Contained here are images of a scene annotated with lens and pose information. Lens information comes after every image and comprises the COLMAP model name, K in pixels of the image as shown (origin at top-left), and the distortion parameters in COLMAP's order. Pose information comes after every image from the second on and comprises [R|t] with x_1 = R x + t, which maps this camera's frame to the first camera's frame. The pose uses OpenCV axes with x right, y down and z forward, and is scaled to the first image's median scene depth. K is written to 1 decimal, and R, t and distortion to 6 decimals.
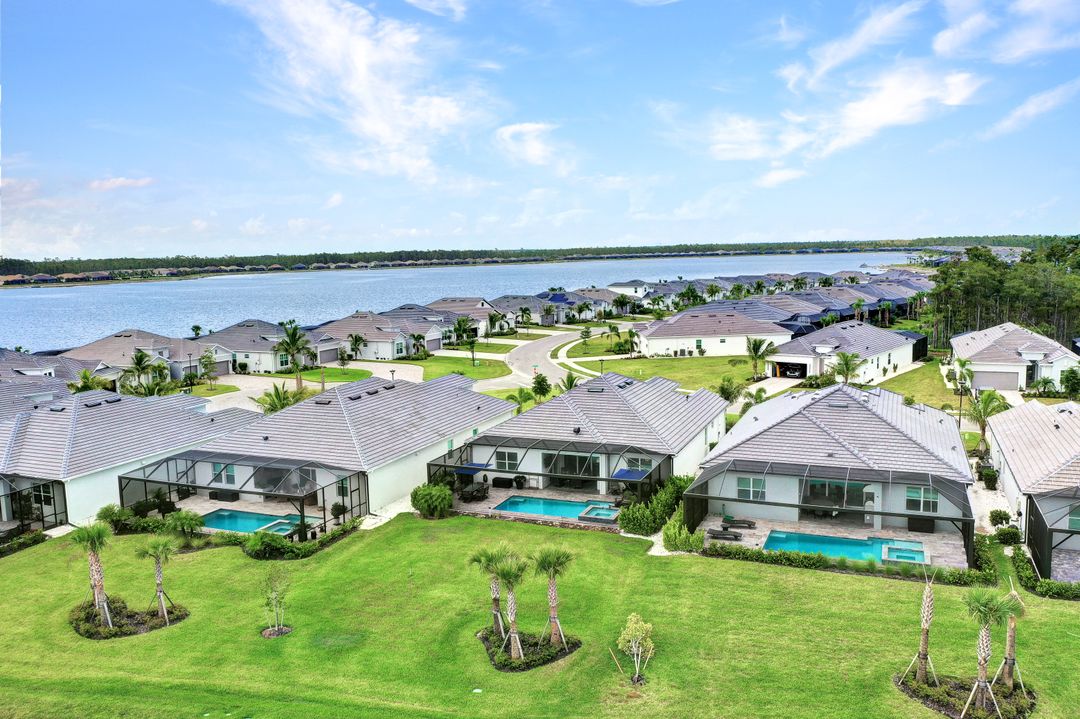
lens RADIAL K [[856.4, 0, 540.0], [0, 856.4, 359.5], [0, 0, 1]] dist [0.001355, 0.001354]
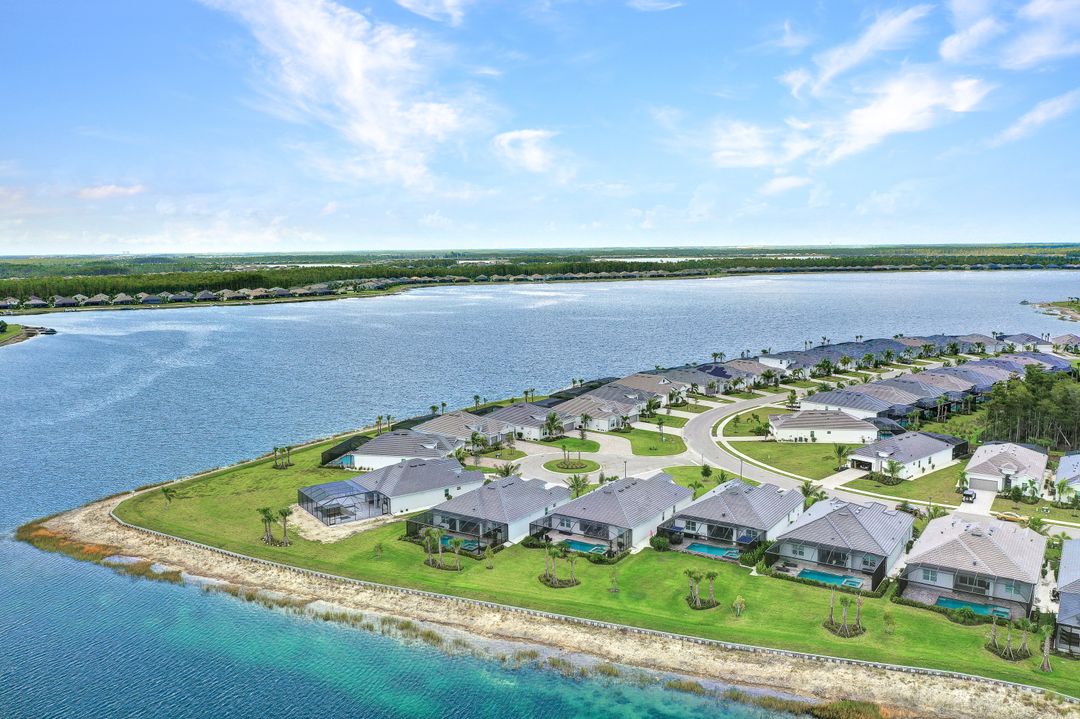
lens RADIAL K [[856.4, 0, 540.0], [0, 856.4, 359.5], [0, 0, 1]] dist [0.001355, 0.001354]
pose [[0.982493, 0.038846, -0.182206, -0.035746], [-0.037482, 0.999238, 0.010926, -0.323910], [0.182491, -0.003905, 0.983200, -1.257204]]
